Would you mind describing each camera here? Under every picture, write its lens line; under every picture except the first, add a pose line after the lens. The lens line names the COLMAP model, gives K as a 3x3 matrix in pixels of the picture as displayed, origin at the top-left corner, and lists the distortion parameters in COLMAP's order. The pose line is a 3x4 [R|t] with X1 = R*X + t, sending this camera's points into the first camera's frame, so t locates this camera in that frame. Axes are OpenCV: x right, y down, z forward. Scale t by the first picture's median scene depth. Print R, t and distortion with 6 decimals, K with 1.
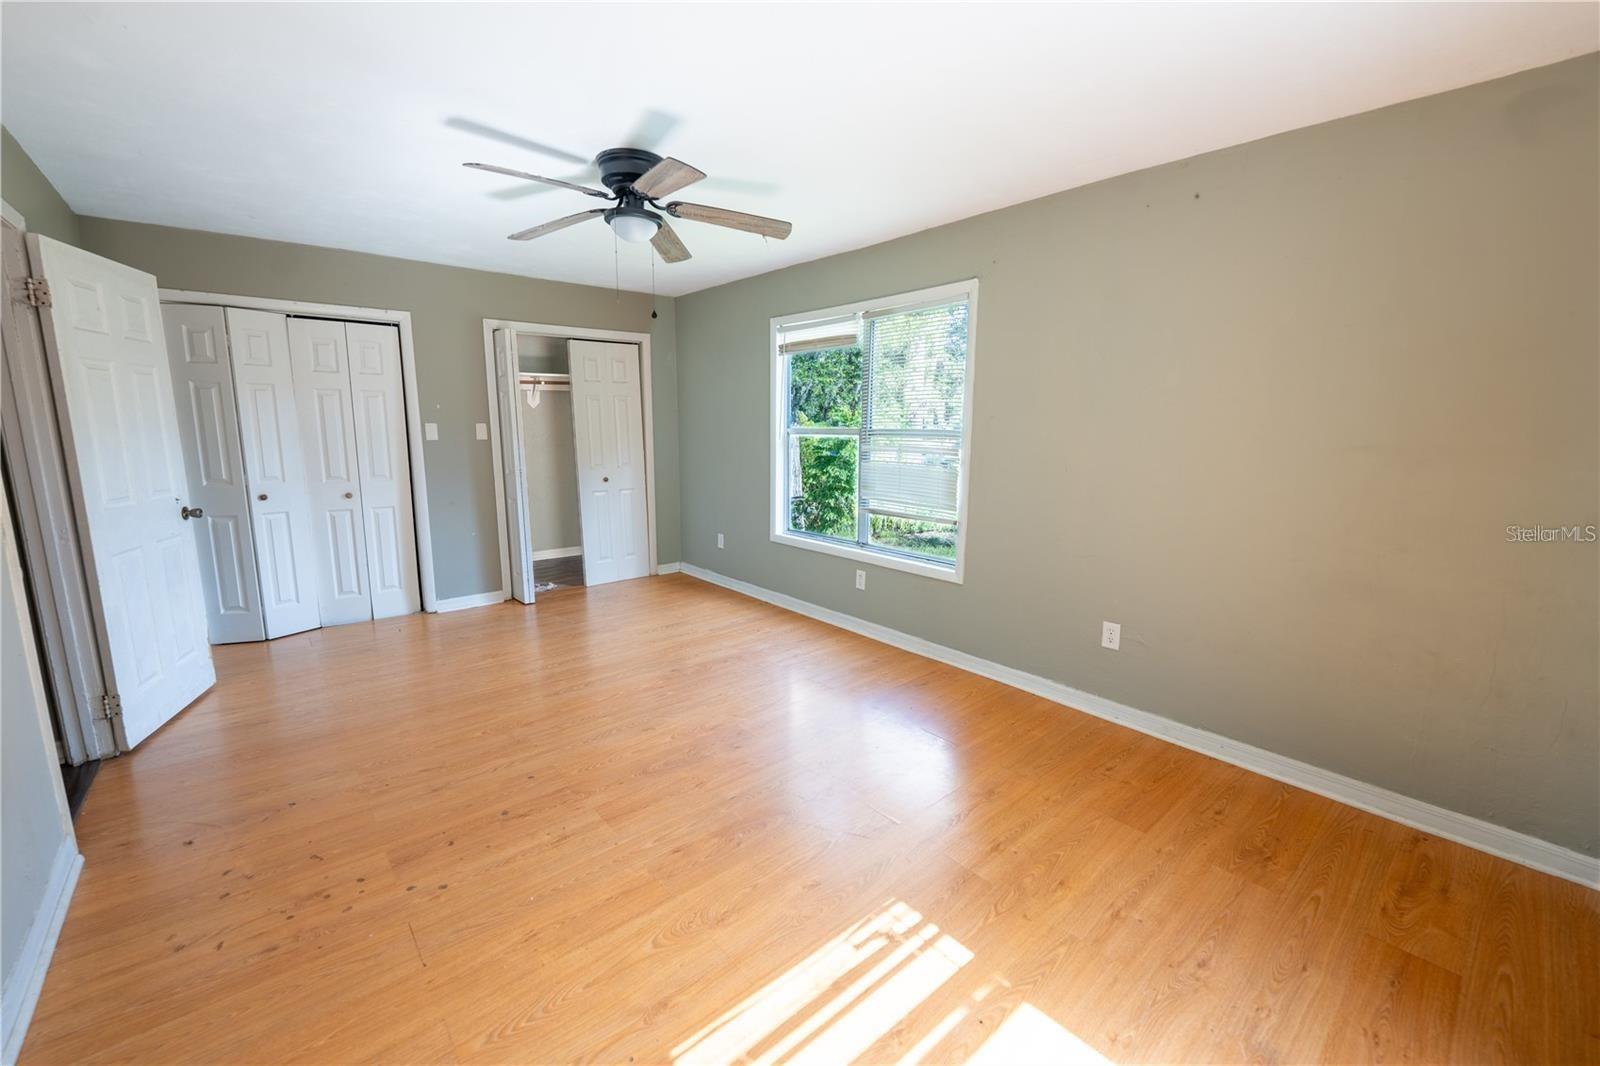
lens RADIAL K [[646.0, 0, 802.2], [0, 646.0, 532.0], [0, 0, 1]] dist [-0.012954, -0.000220]
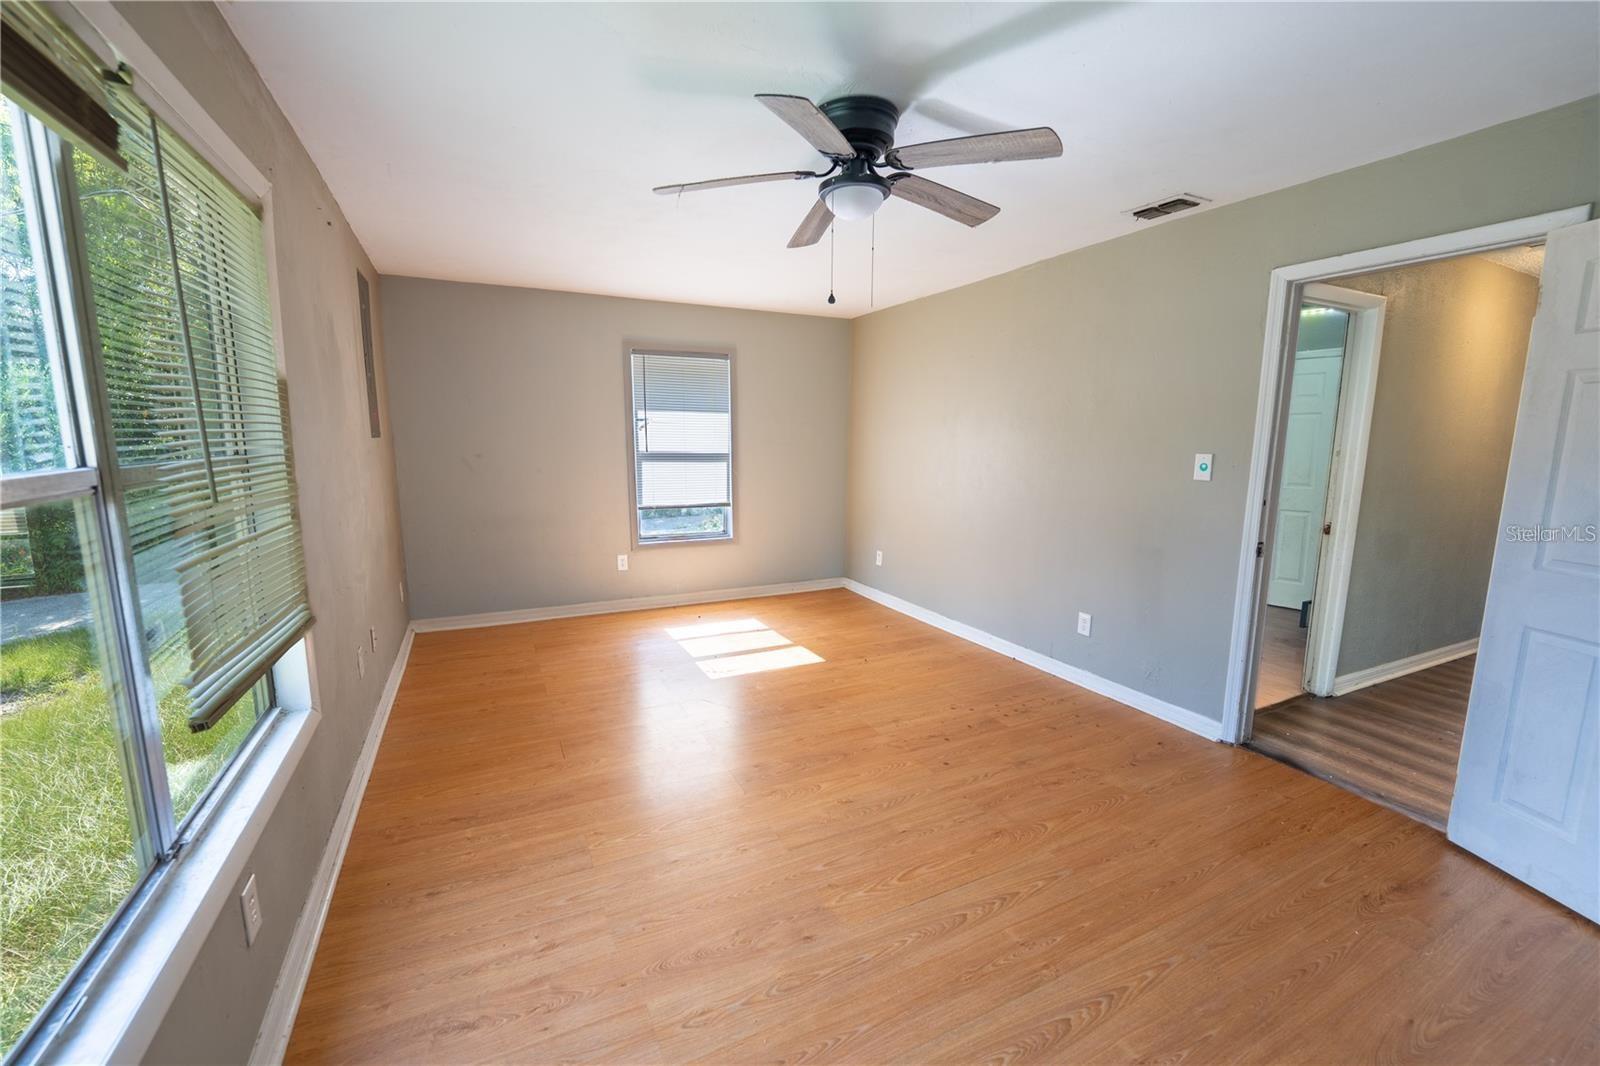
lens RADIAL K [[646.0, 0, 798.1], [0, 646.0, 535.2], [0, 0, 1]] dist [-0.012954, -0.000220]
pose [[-0.967024, -0.050038, 0.249722, -0.398577], [0.030803, 0.950334, 0.309704, -0.316141], [-0.252816, 0.307183, -0.917454, 1.807060]]
